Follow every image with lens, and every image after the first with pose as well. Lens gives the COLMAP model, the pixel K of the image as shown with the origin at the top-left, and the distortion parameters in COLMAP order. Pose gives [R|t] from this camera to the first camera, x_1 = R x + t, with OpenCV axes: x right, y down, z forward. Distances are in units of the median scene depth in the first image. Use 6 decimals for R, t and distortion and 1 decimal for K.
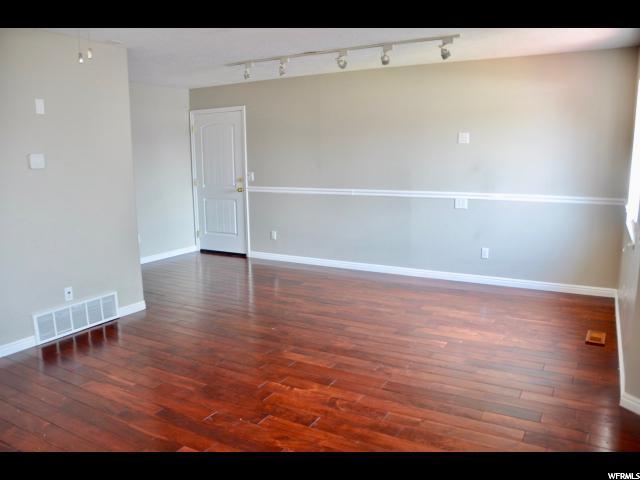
lens RADIAL K [[518.2, 0, 319.0], [0, 518.2, 238.8], [0, 0, 1]] dist [-0.099660, 0.041987]
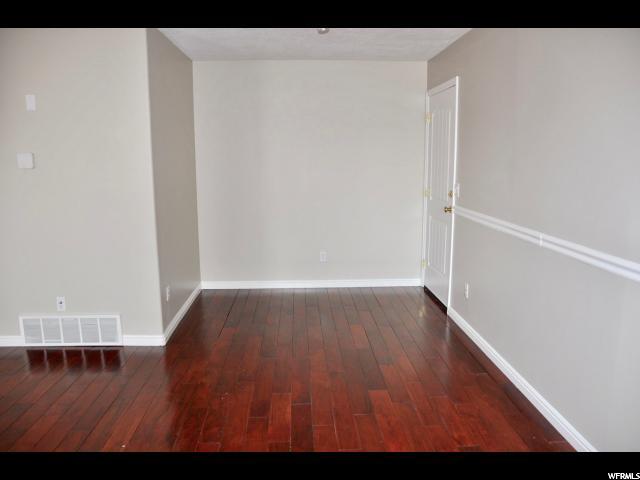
lens RADIAL K [[518.2, 0, 318.0], [0, 518.2, 245.2], [0, 0, 1]] dist [-0.099660, 0.041987]
pose [[0.531247, 0.154752, -0.832964, 0.440799], [-0.139920, 0.985701, 0.093890, -0.129262], [0.835583, 0.066669, 0.545304, 0.758011]]
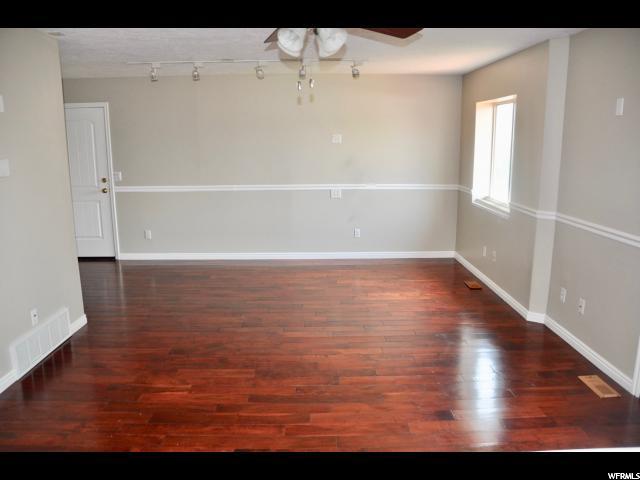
lens RADIAL K [[518.2, 0, 325.6], [0, 518.2, 240.4], [0, 0, 1]] dist [-0.099660, 0.041987]
pose [[0.858143, -0.093413, 0.504842, -0.419597], [0.078725, 0.995621, 0.050405, -0.026725], [-0.507340, -0.003511, 0.861739, -0.027191]]
